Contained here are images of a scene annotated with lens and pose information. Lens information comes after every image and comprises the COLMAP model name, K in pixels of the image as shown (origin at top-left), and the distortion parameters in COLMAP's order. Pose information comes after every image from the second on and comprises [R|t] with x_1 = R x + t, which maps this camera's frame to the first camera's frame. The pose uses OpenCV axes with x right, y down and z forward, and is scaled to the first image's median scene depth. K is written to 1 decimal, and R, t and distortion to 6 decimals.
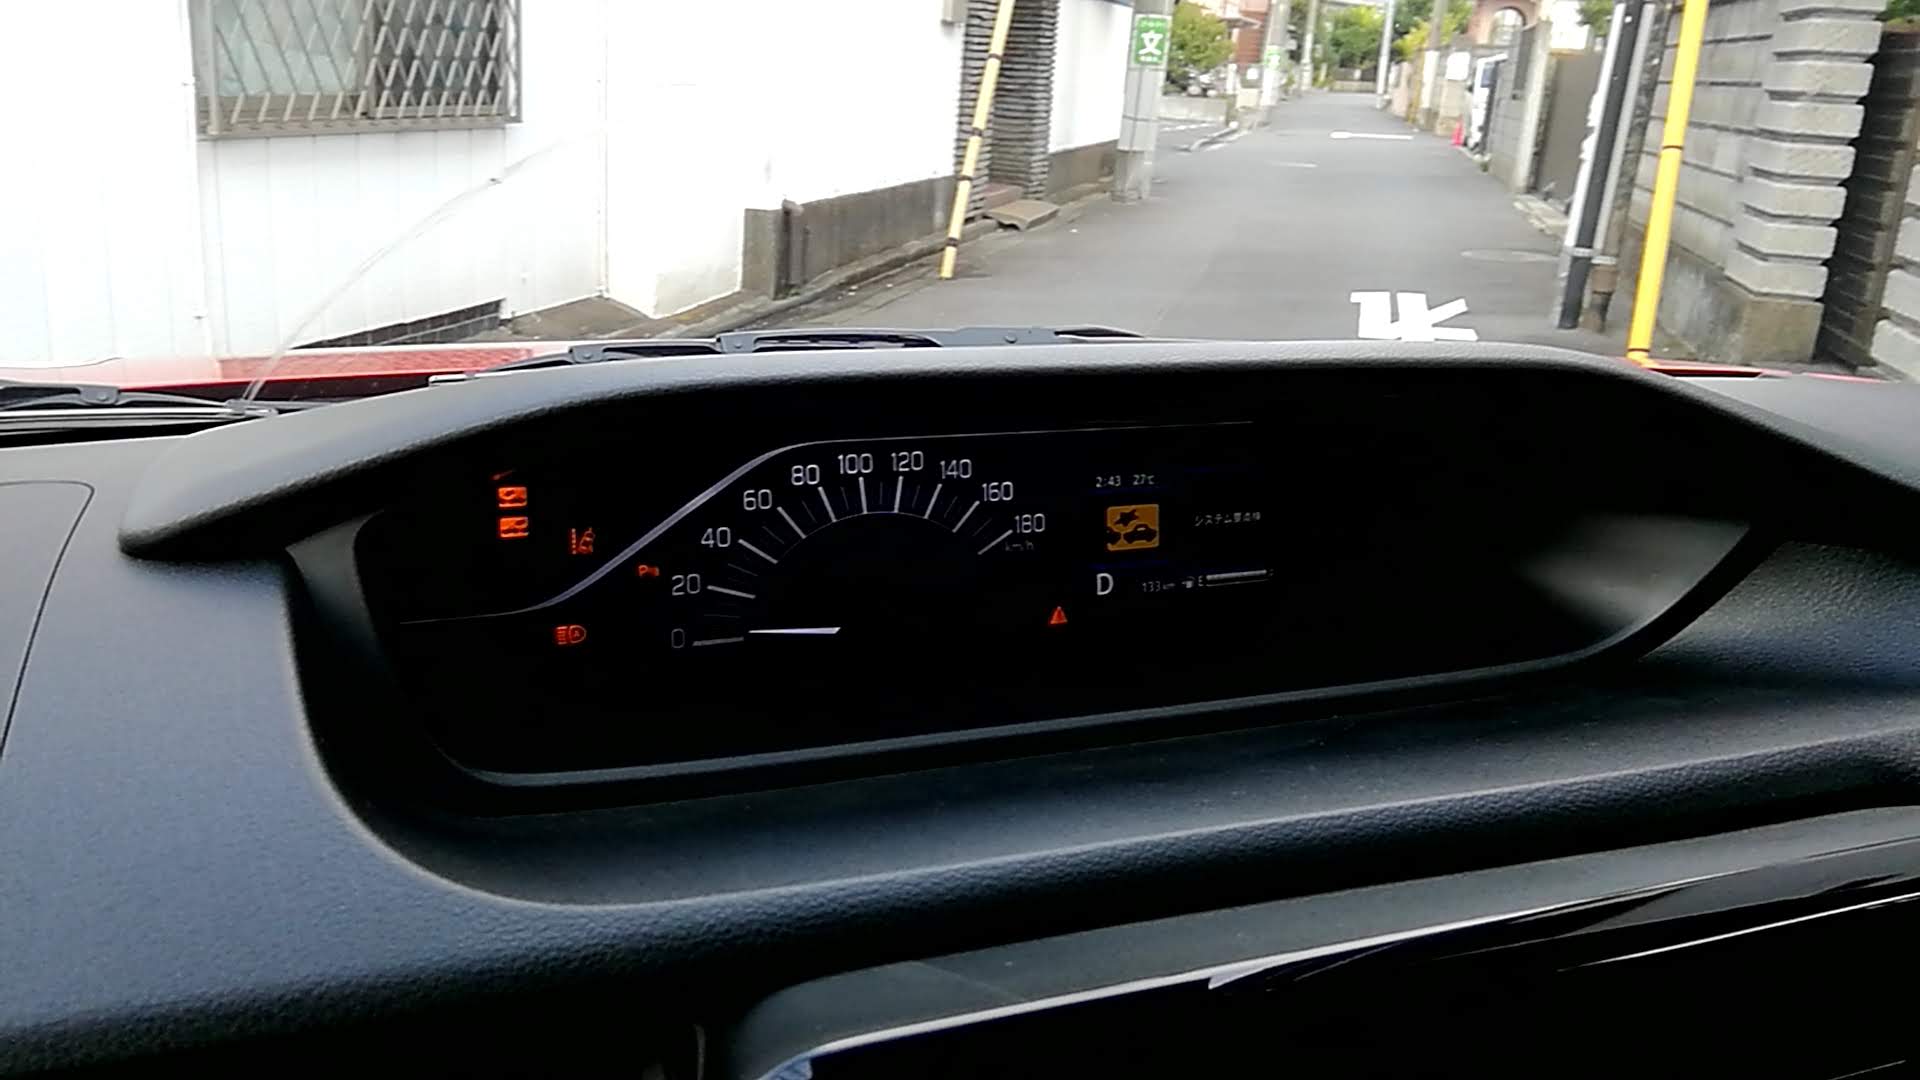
lens RADIAL K [[1570.3, 0, 935.3], [0, 1570.3, 551.7], [0, 0, 1]] dist [0.101171, -0.150162]
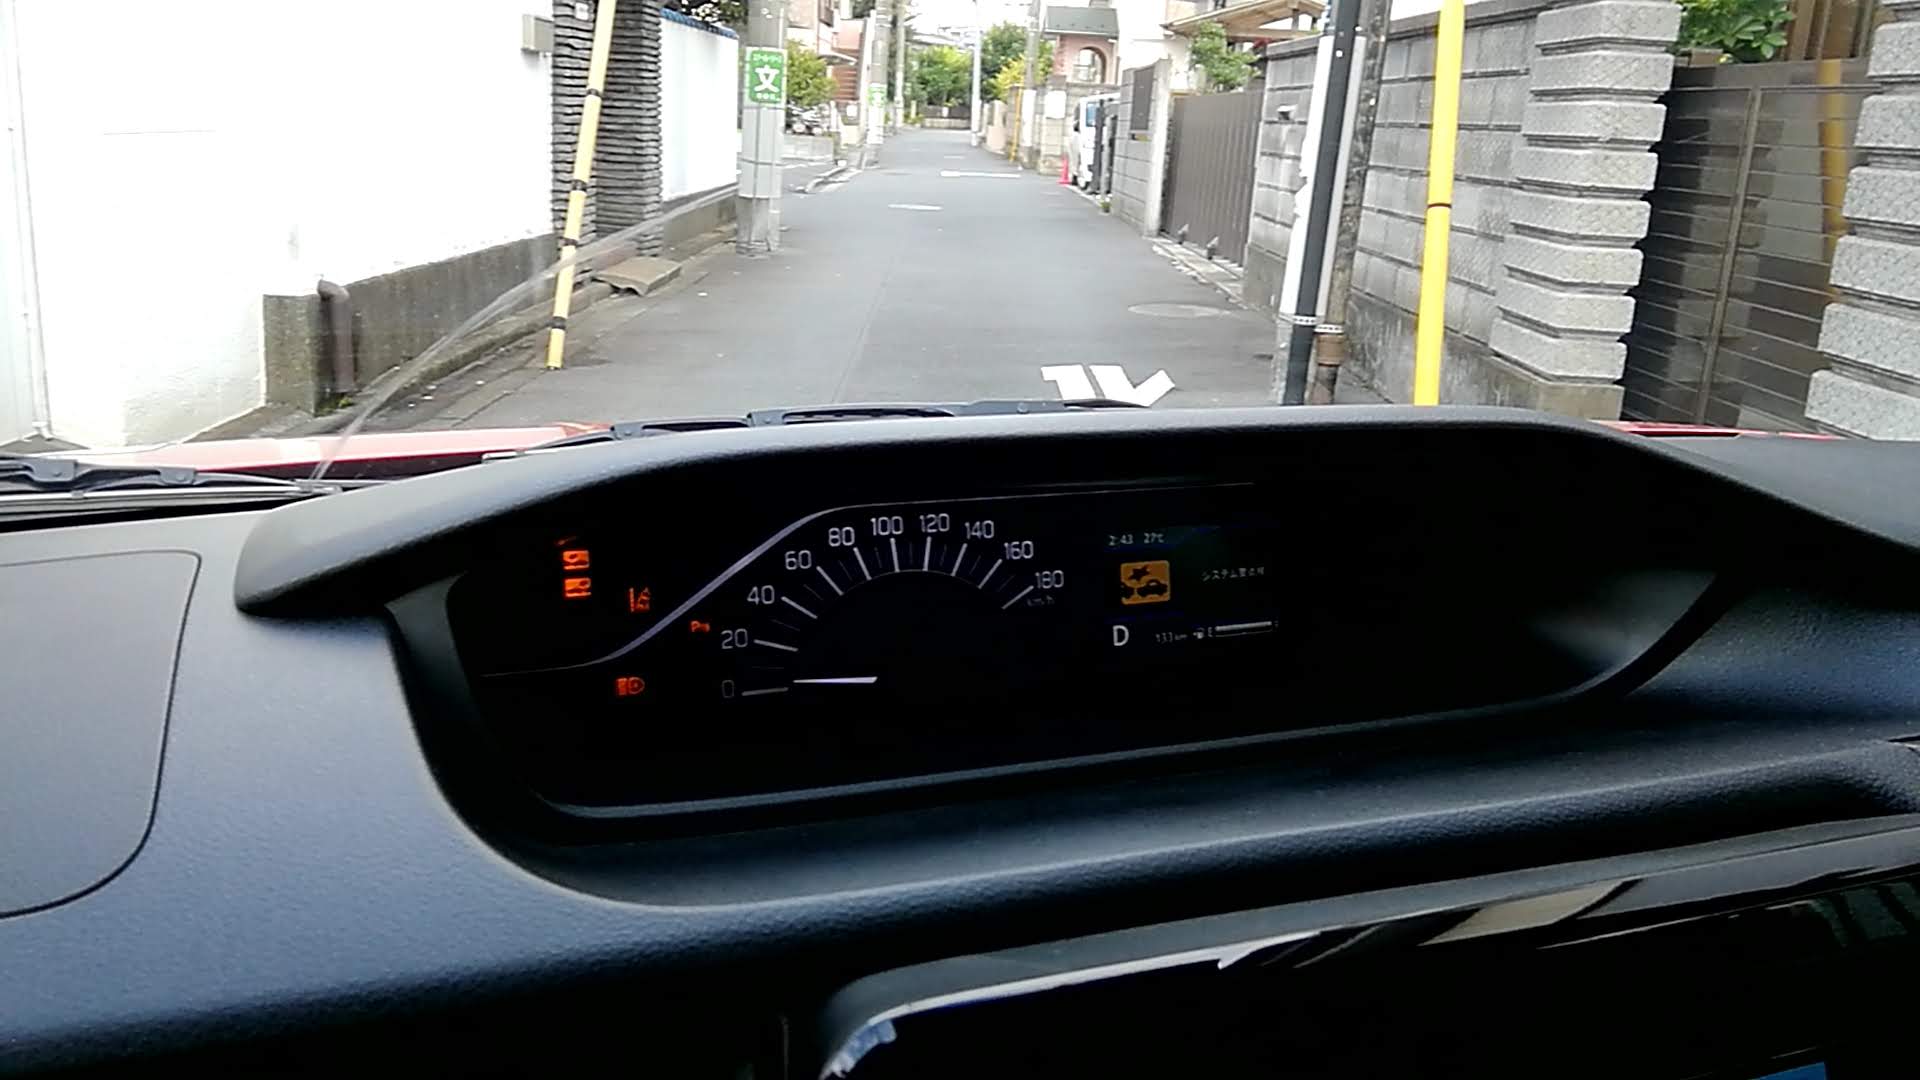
lens RADIAL K [[1562.3, 0, 960.0], [0, 1562.3, 540.0], [0, 0, 1]] dist [0.109452, -0.194003]
pose [[0.965661, -0.071699, 0.249716, -0.000040], [0.078183, 0.996809, -0.016132, -0.042321], [-0.247762, 0.035101, 0.968185, 0.133285]]
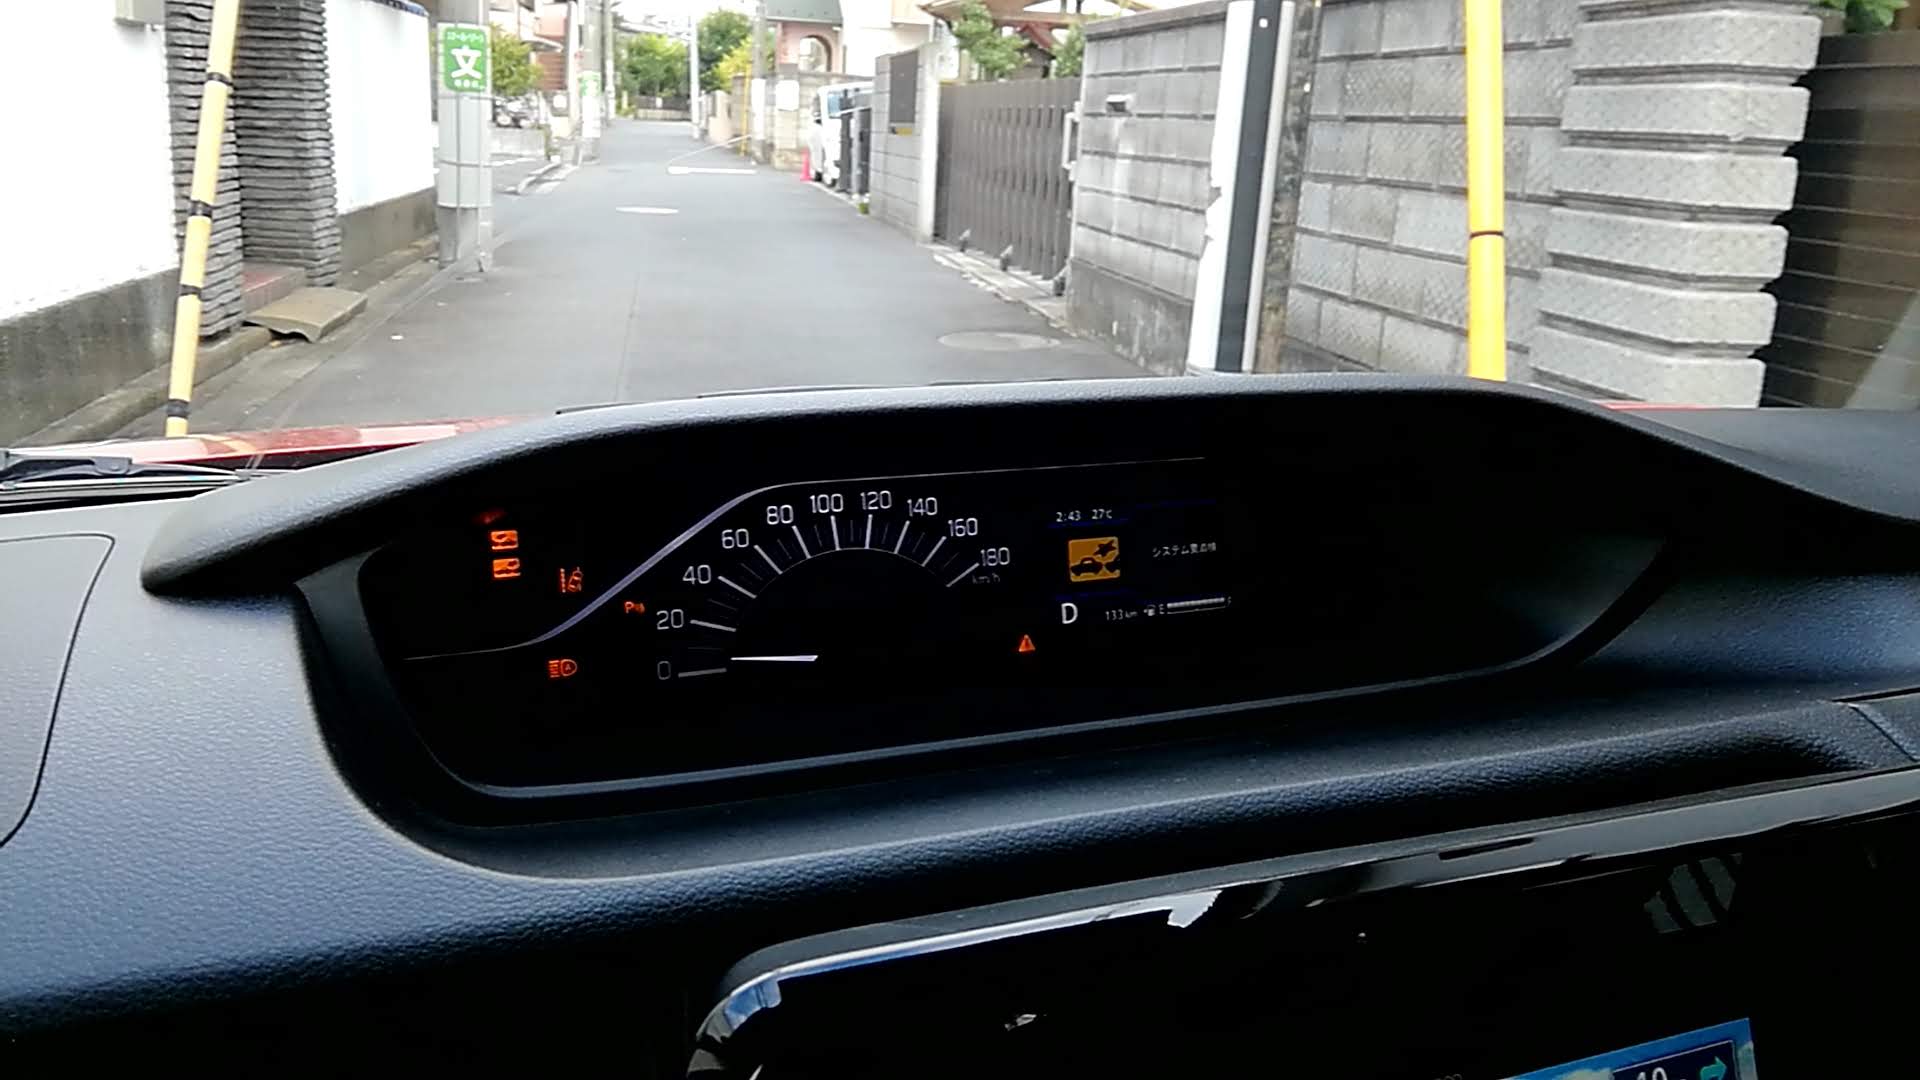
lens RADIAL K [[1562.3, 0, 960.0], [0, 1562.3, 540.0], [0, 0, 1]] dist [0.109452, -0.194003]
pose [[0.905550, -0.121783, 0.406385, 0.020018], [0.130355, 0.991445, 0.006639, -0.085637], [-0.403717, 0.046962, 0.913678, 0.277783]]
